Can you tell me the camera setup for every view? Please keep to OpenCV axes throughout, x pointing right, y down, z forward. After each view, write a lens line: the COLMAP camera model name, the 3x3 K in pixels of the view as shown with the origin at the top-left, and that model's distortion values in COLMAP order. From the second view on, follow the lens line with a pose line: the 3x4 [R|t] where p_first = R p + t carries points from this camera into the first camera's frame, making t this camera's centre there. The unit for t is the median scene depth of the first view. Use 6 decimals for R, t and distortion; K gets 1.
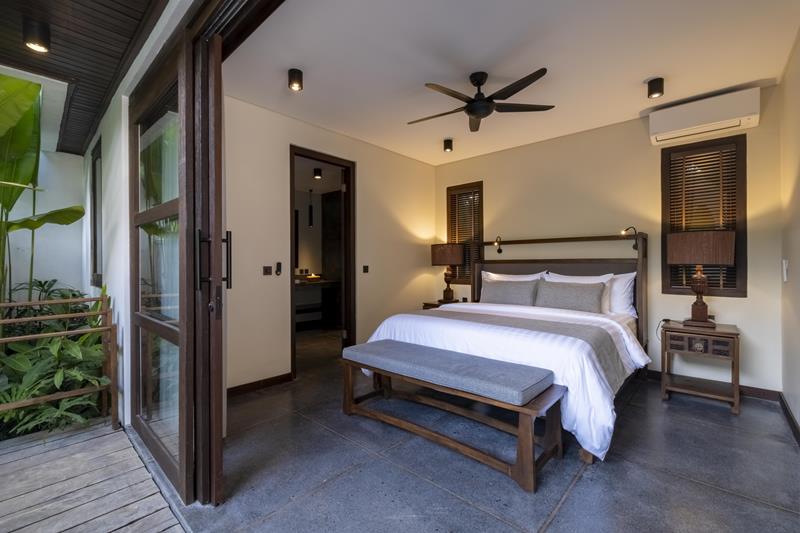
lens RADIAL K [[347.2, 0, 400.7], [0, 347.2, 264.3], [0, 0, 1]] dist [-0.003132, 0.000461]
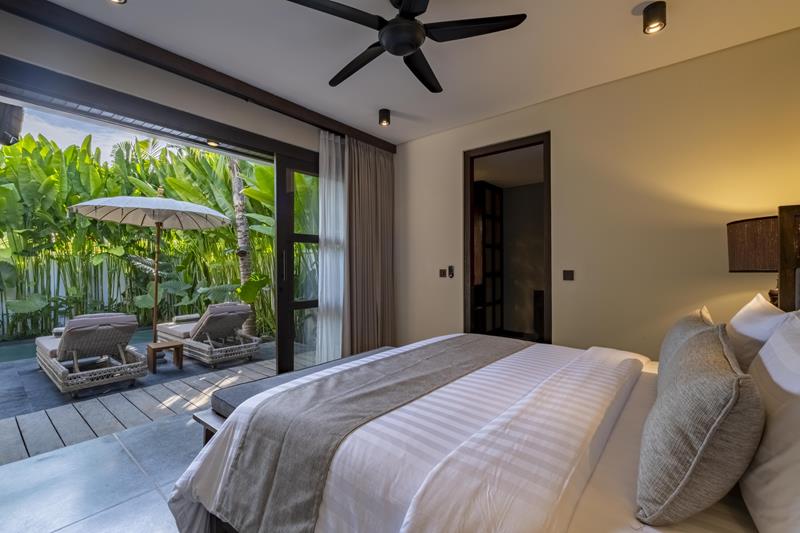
lens RADIAL K [[347.2, 0, 397.0], [0, 347.2, 265.1], [0, 0, 1]] dist [-0.003132, 0.000461]
pose [[0.047646, -0.003651, -0.998858, 0.675846], [-0.001616, 0.999992, -0.003732, -0.003458], [0.998863, 0.001792, 0.047639, 0.726099]]
